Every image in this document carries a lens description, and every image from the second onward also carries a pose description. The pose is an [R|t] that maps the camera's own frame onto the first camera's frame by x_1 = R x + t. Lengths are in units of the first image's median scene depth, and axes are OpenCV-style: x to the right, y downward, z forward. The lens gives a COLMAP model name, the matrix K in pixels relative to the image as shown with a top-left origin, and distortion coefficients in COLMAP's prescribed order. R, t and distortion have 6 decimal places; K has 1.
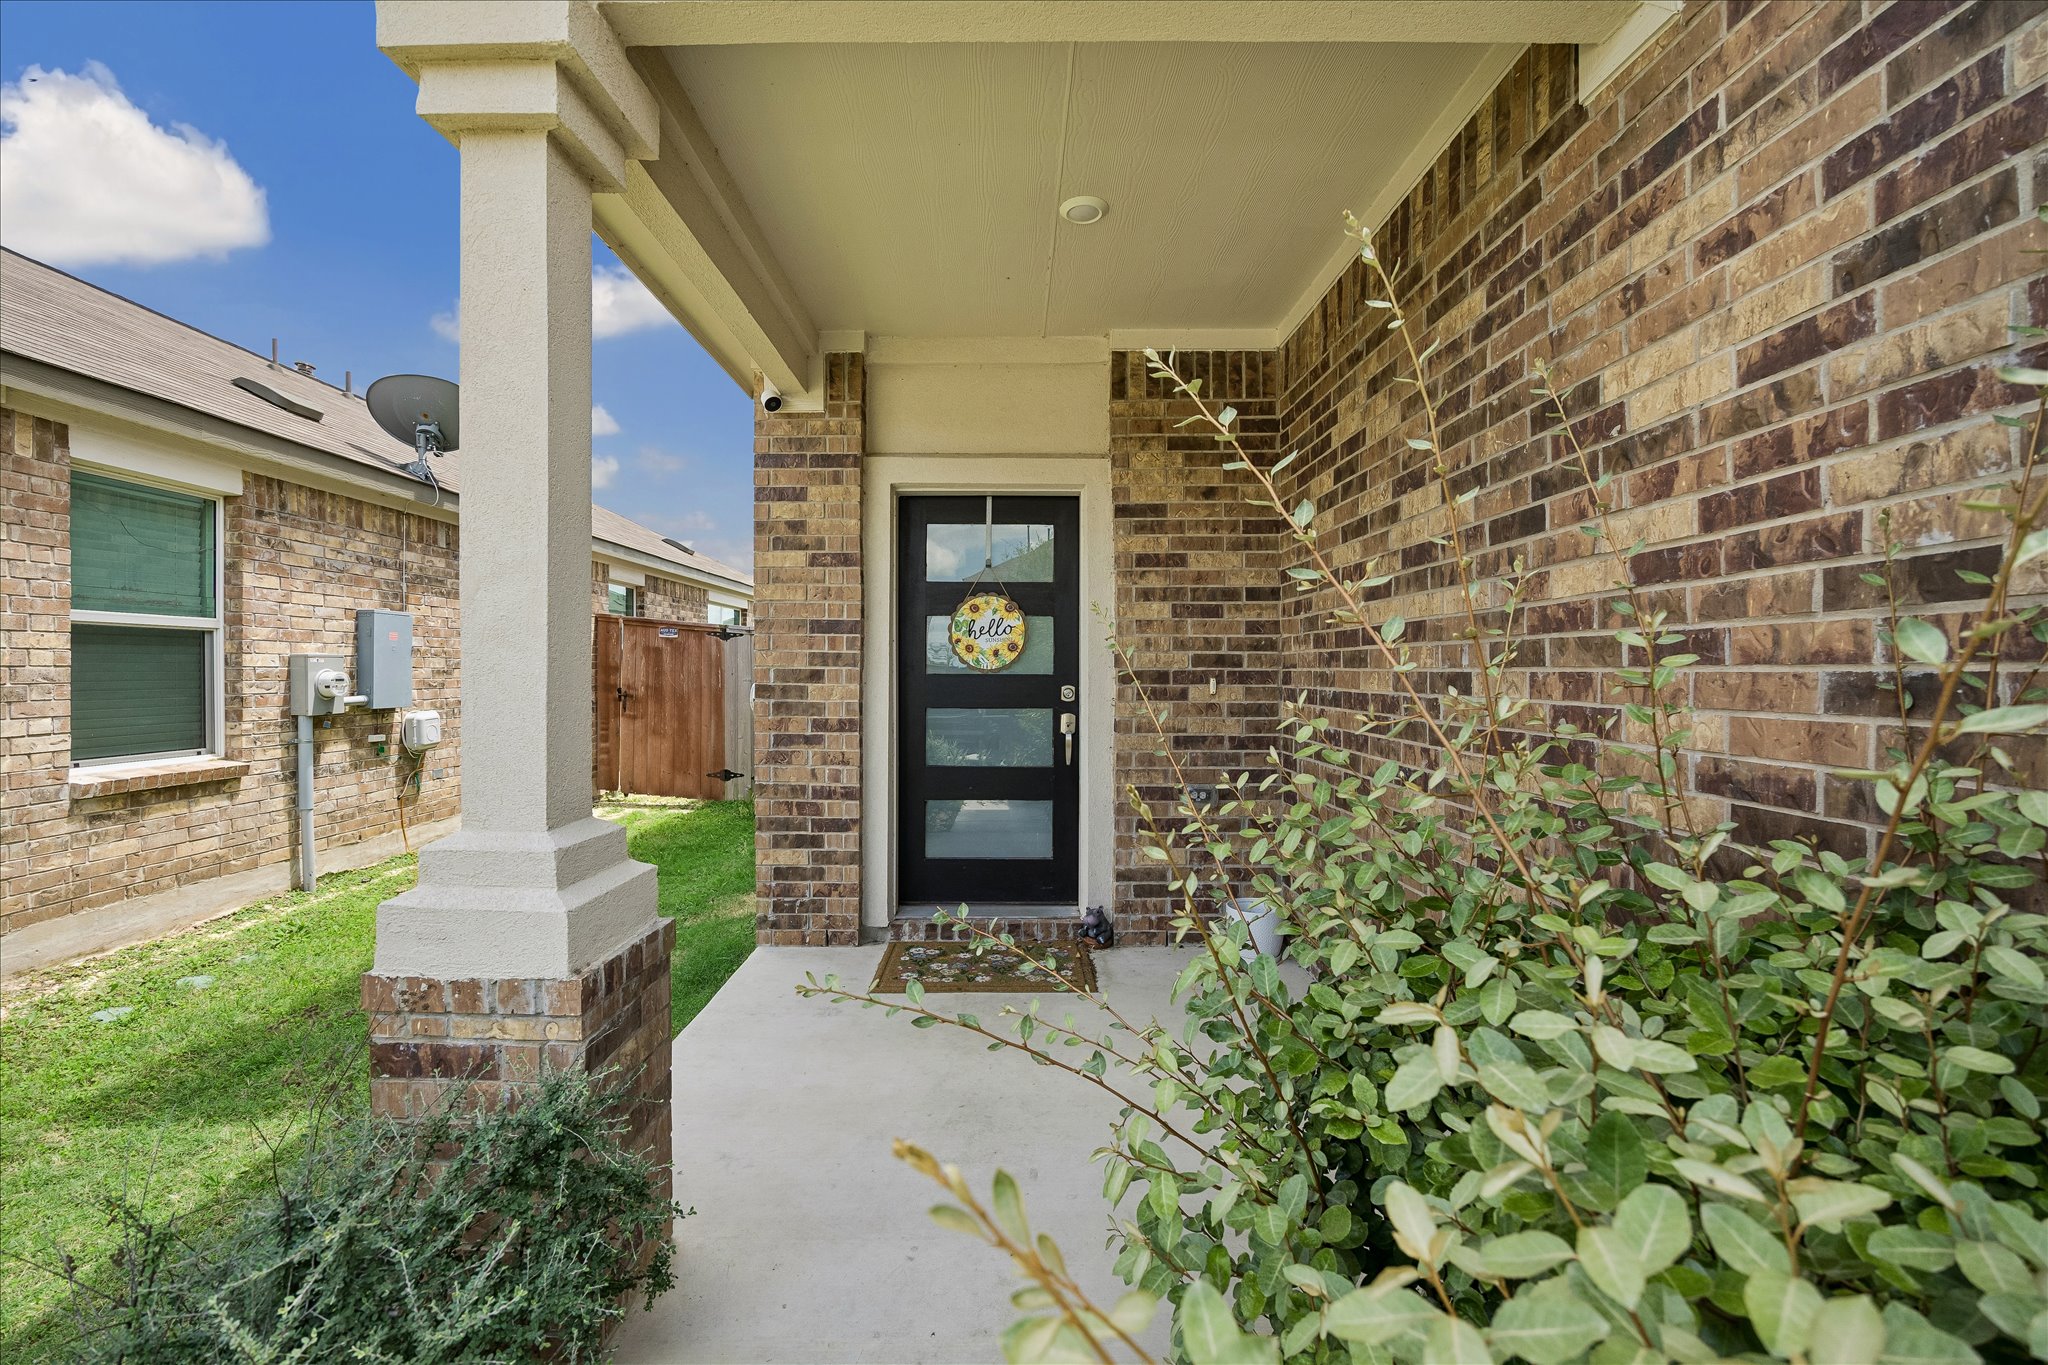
lens RADIAL K [[834.8, 0, 1024.8], [0, 834.8, 664.1], [0, 0, 1]] dist [-0.011700, 0.001087]
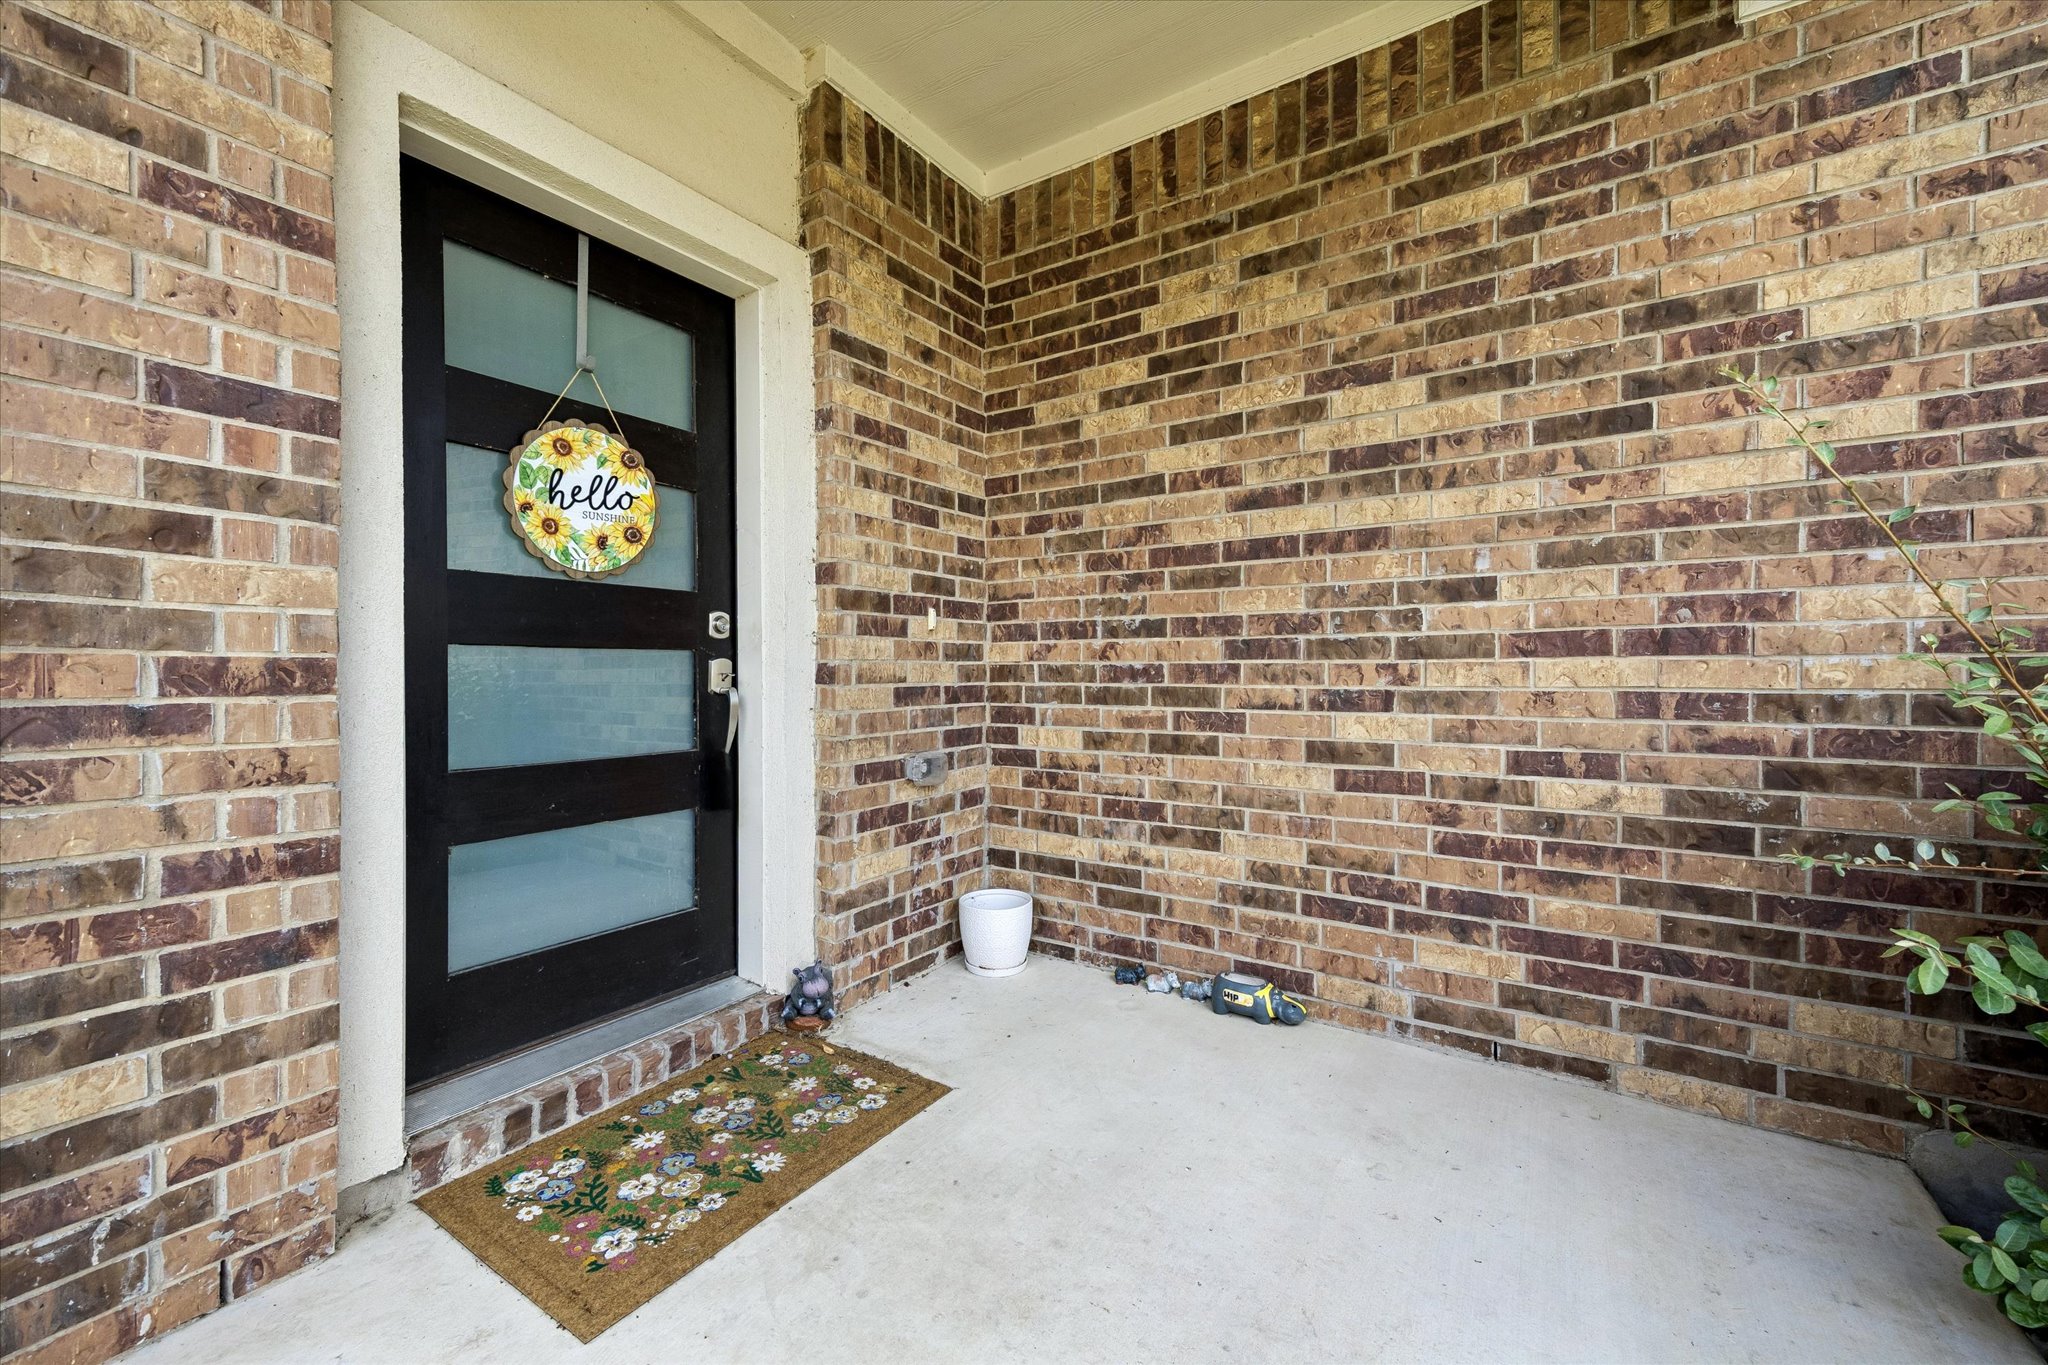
lens RADIAL K [[821.5, 0, 1015.0], [0, 821.5, 668.6], [0, 0, 1]] dist [0.011108, -0.001168]
pose [[0.572569, -0.002531, 0.819853, -0.331791], [-0.003609, 0.999978, 0.005608, 0.066592], [-0.819849, -0.006170, 0.572547, 0.525875]]
